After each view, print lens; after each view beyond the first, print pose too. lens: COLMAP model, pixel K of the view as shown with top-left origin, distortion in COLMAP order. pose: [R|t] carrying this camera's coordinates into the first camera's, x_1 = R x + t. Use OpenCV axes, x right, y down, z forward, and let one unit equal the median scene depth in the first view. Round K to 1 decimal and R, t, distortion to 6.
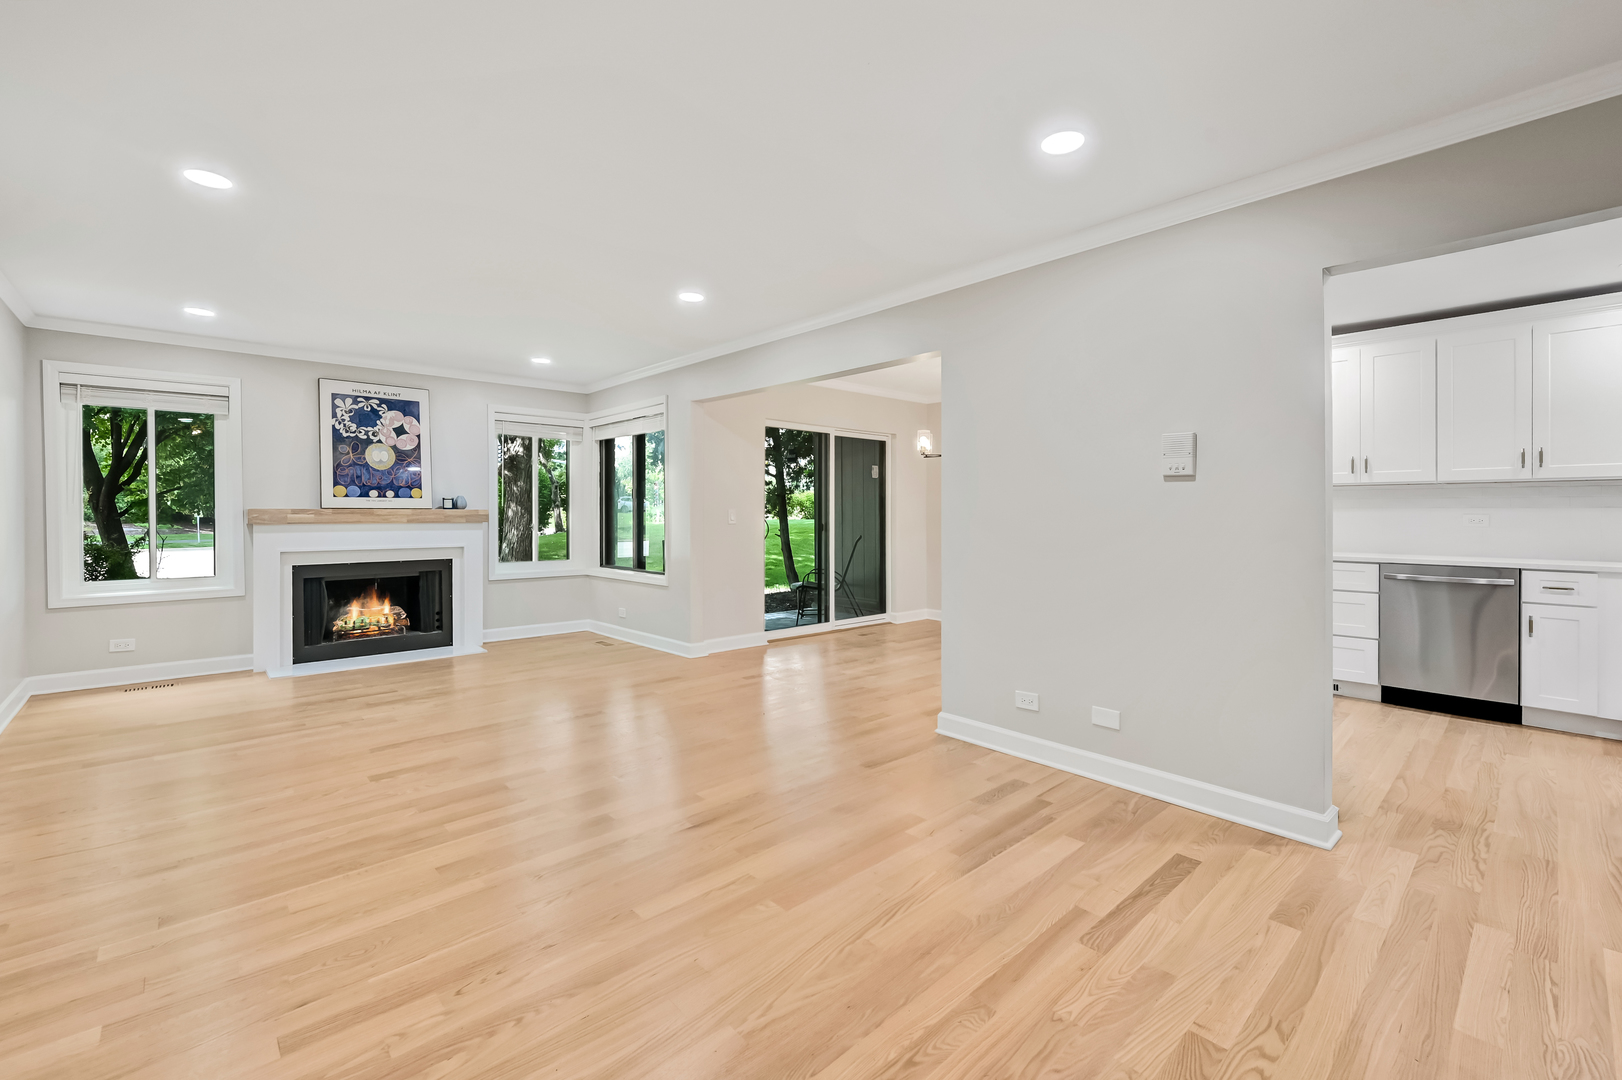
lens RADIAL K [[690.8, 0, 815.9], [0, 690.8, 549.1], [0, 0, 1]] dist [-0.000175, -0.000178]
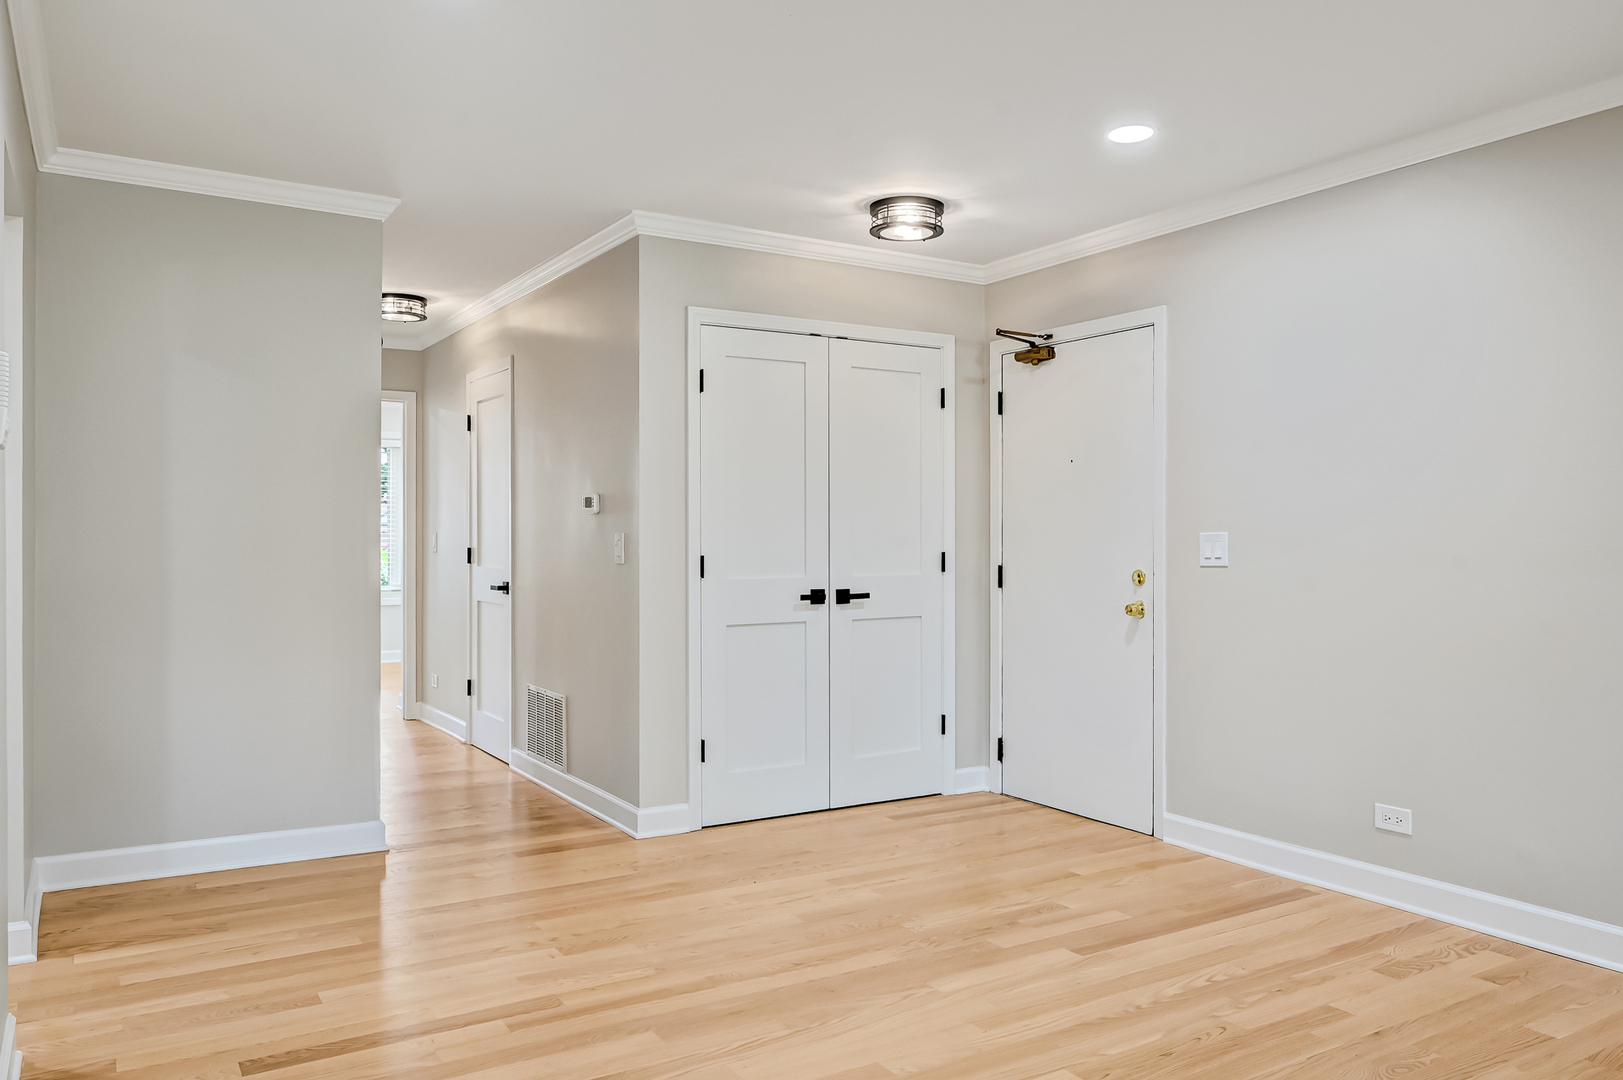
lens RADIAL K [[1180.6, 0, 813.5], [0, 1180.6, 536.2], [0, 0, 1]] dist [-0.006622, -0.002804]
pose [[-0.984201, -0.002022, 0.177045, -0.072337], [0.006655, 0.998806, 0.048404, -0.039894], [-0.176931, 0.048818, -0.983012, 0.809291]]
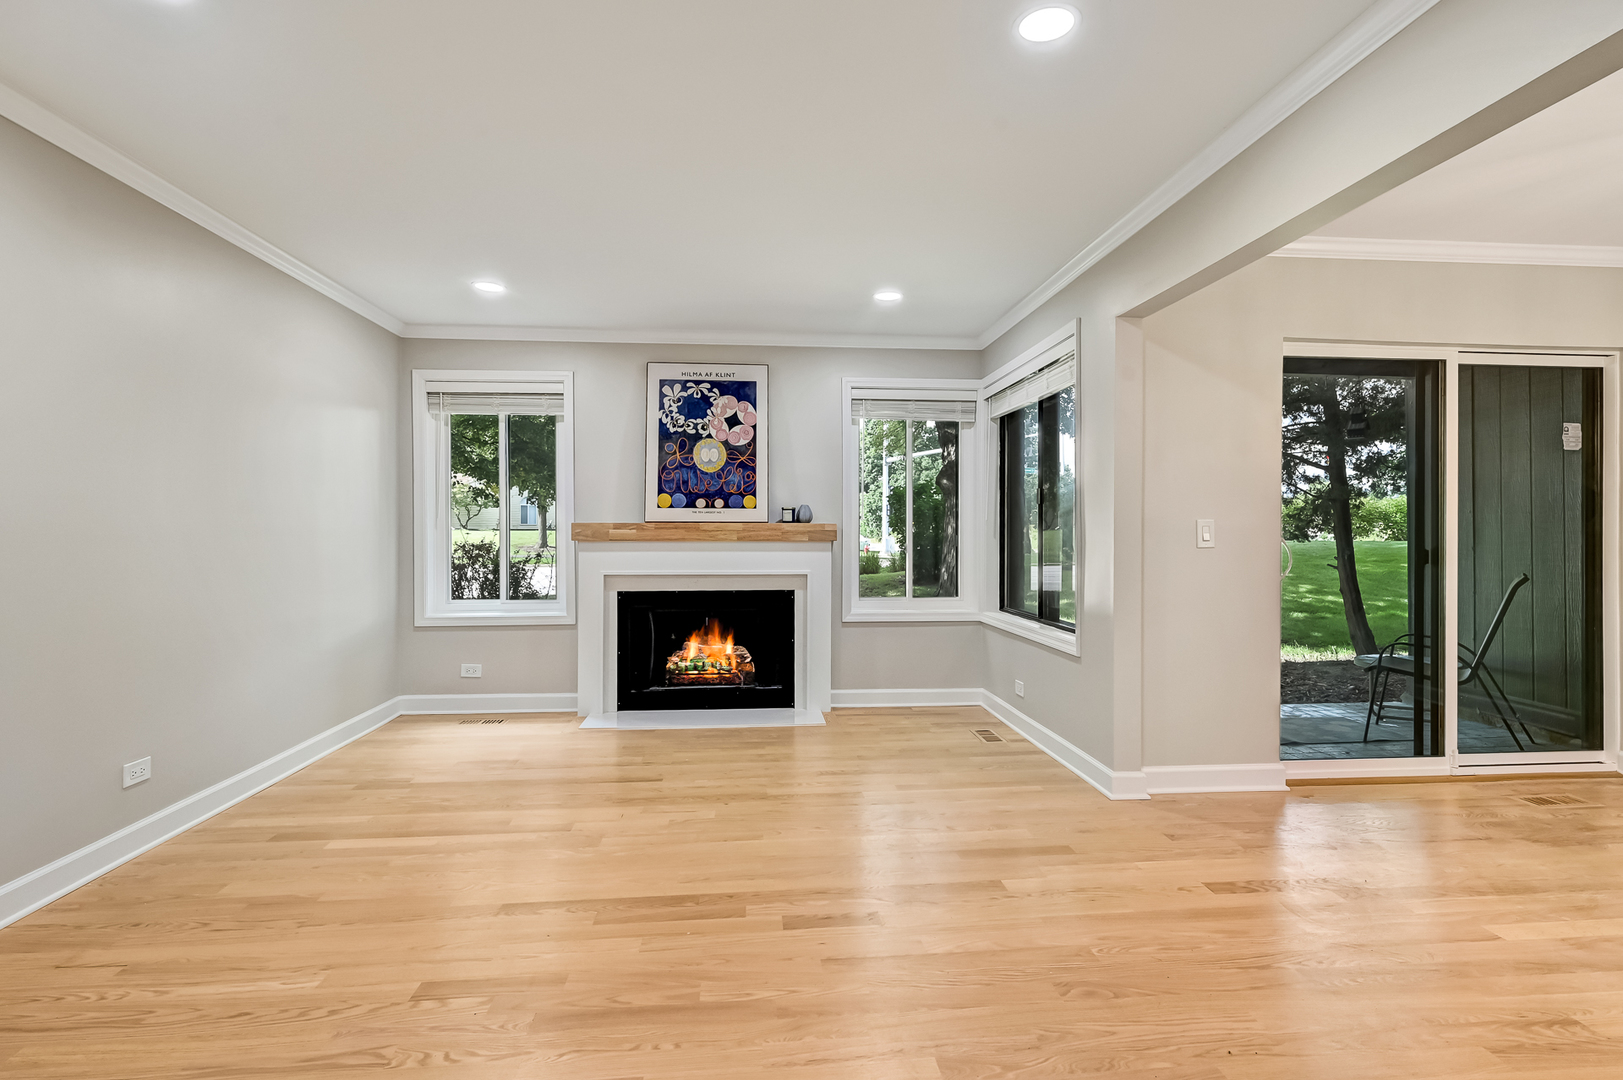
lens RADIAL K [[798.8, 0, 812.9], [0, 798.8, 533.8], [0, 0, 1]] dist [0.002051, -0.000024]
pose [[0.799366, 0.001670, -0.600843, 0.003074], [-0.031623, 0.998727, -0.039296, -0.013942], [0.600012, 0.050413, 0.798401, 0.351242]]
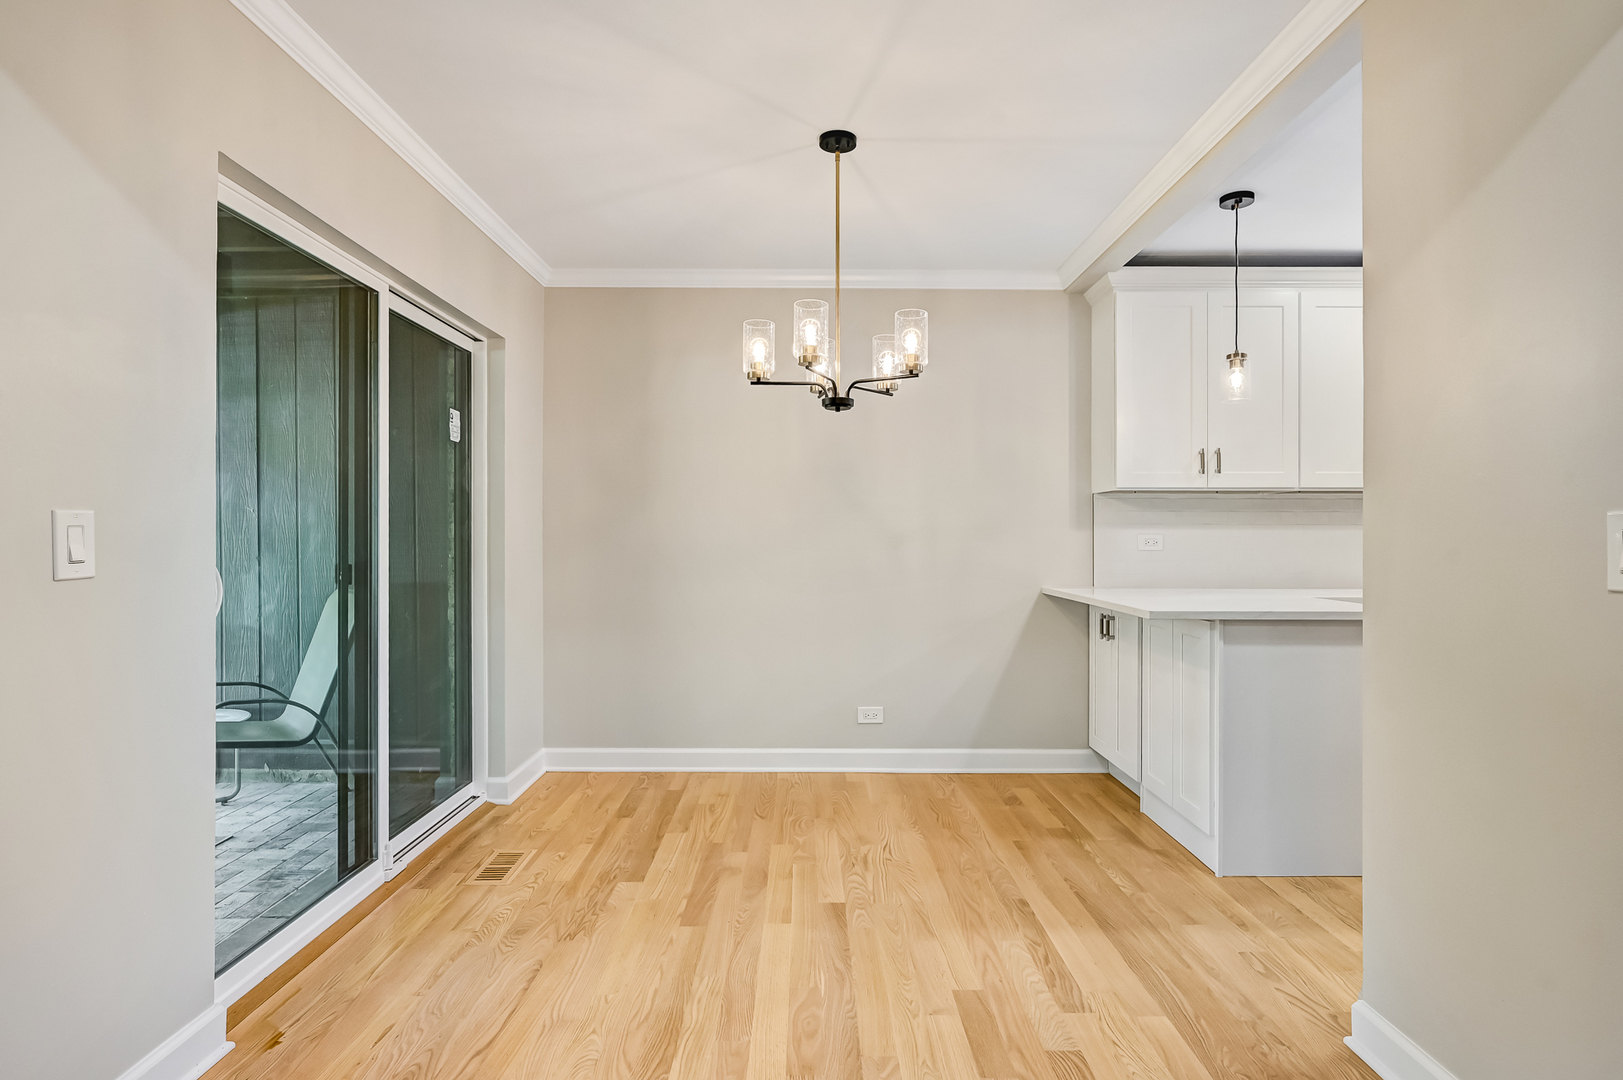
lens RADIAL K [[844.2, 0, 816.0], [0, 844.2, 540.8], [0, 0, 1]] dist [0.000060, 0.000053]
pose [[0.667887, -0.004805, 0.744247, -0.166383], [0.038952, 0.998834, -0.028507, -0.032210], [-0.743242, 0.048030, 0.667296, 0.669820]]
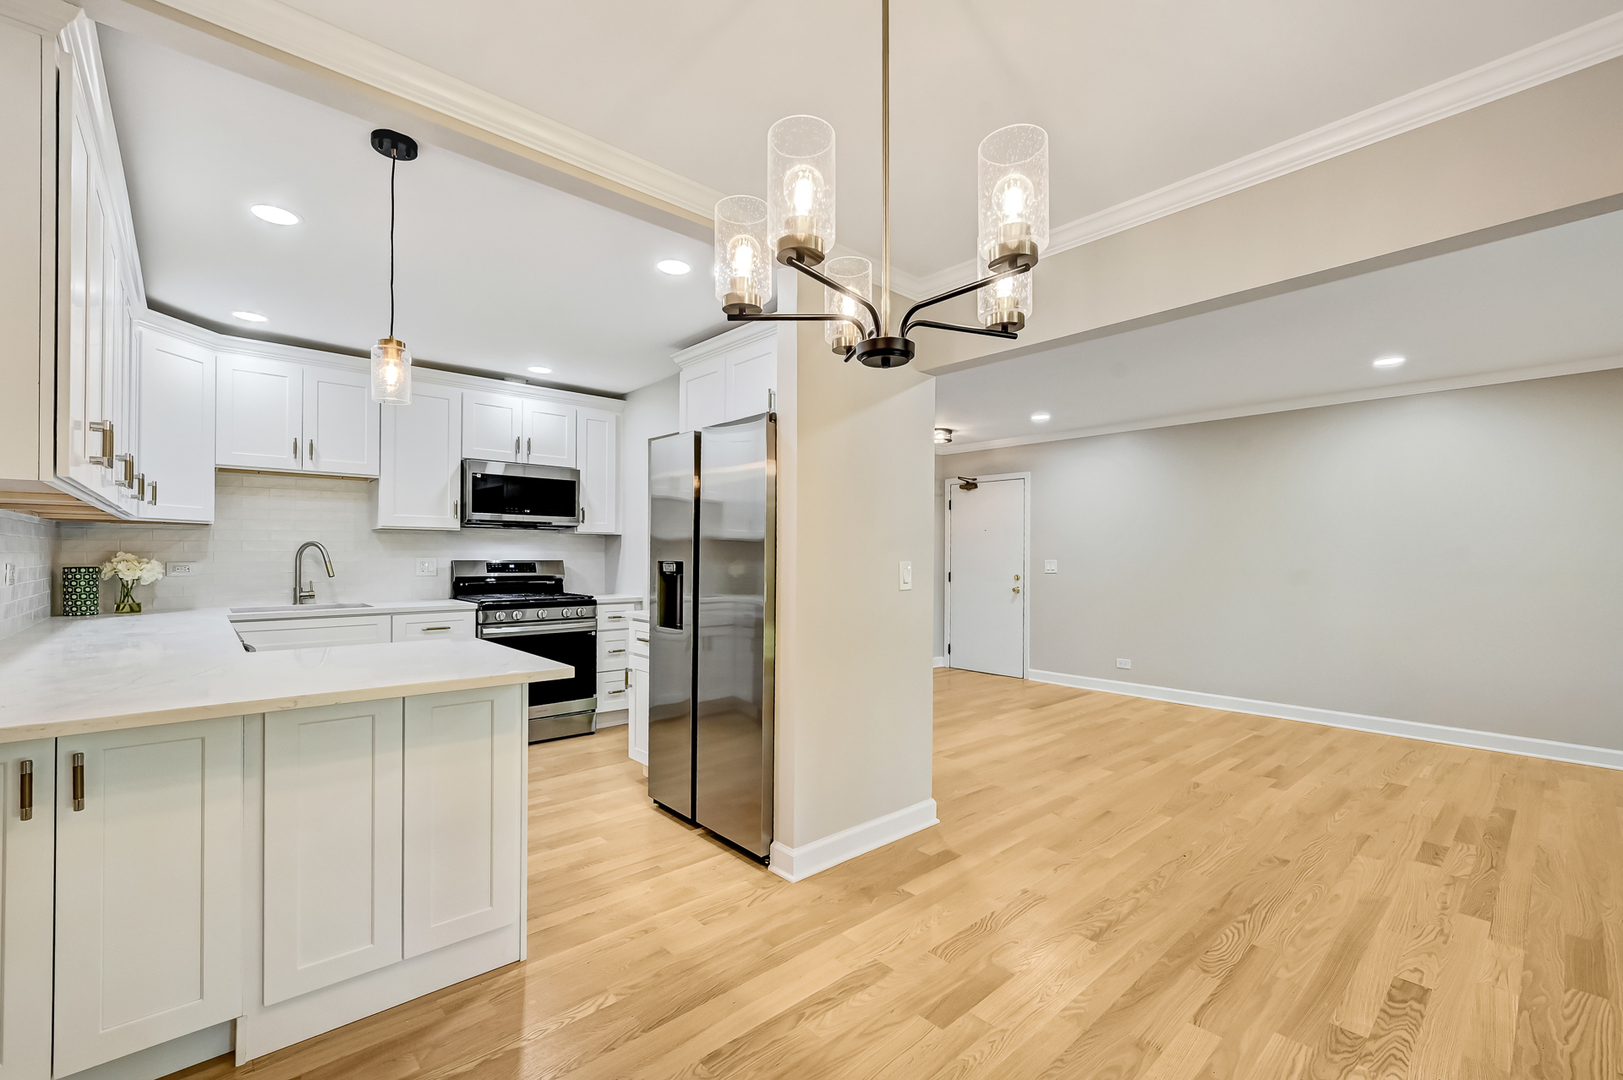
lens RADIAL K [[691.2, 0, 816.5], [0, 691.2, 549.1], [0, 0, 1]] dist [-0.000175, -0.000178]
pose [[-0.999956, -0.008555, -0.003827, 0.213648], [-0.008711, 0.999052, 0.042650, -0.069409], [0.003459, 0.042682, -0.999083, 1.187641]]
